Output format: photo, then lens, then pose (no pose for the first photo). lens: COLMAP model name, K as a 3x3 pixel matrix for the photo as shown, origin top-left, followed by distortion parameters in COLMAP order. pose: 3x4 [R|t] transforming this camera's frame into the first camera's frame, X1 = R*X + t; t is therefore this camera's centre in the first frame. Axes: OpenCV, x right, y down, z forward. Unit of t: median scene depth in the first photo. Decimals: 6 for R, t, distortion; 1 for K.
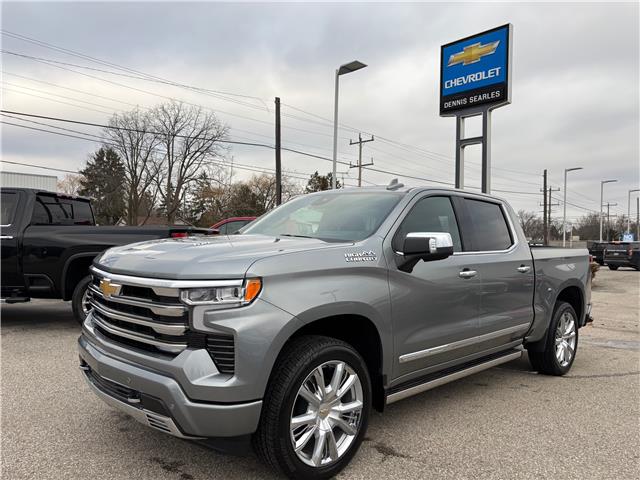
lens RADIAL K [[488.7, 0, 306.8], [0, 488.7, 243.5], [0, 0, 1]] dist [0.040042, -0.045105]
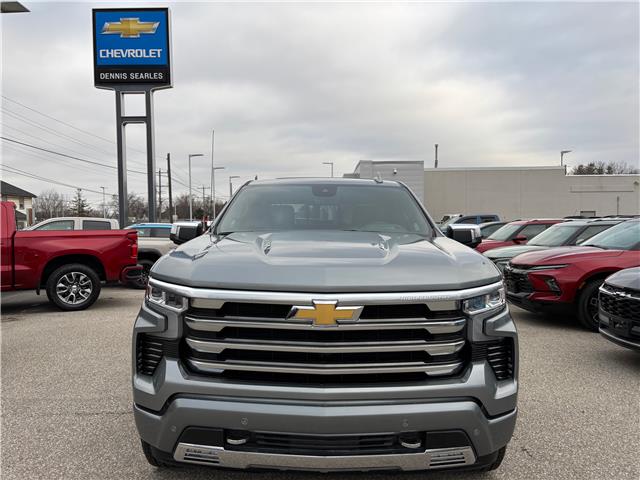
lens RADIAL K [[488.7, 0, 318.2], [0, 488.7, 239.6], [0, 0, 1]] dist [0.040042, -0.045105]
pose [[0.686804, -0.048650, 0.725213, -0.063476], [0.023781, 0.998727, 0.044477, -0.003534], [-0.726454, -0.013300, 0.687087, 0.034700]]
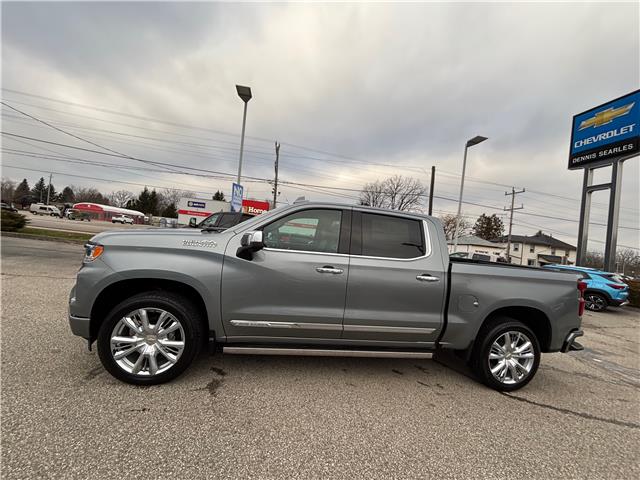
lens RADIAL K [[259.8, 0, 314.3], [0, 259.8, 238.0], [0, 0, 1]] dist [0.002981, -0.001311]
pose [[0.828721, 0.063168, -0.556085, 0.056858], [-0.092562, 0.995396, -0.024873, -0.000078], [0.551954, 0.072085, 0.830753, 0.037587]]
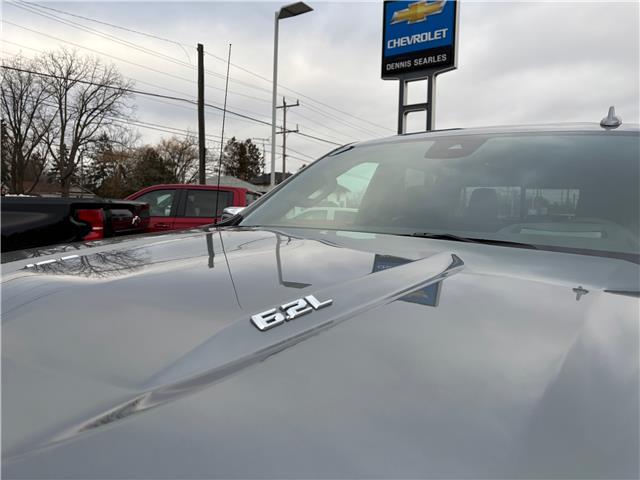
lens RADIAL K [[488.7, 0, 322.6], [0, 488.7, 241.7], [0, 0, 1]] dist [0.040042, -0.045105]
pose [[0.977940, -0.007195, 0.208762, -0.017123], [-0.004947, 0.998329, 0.057582, -0.003141], [-0.208827, -0.057344, 0.976270, 0.054000]]
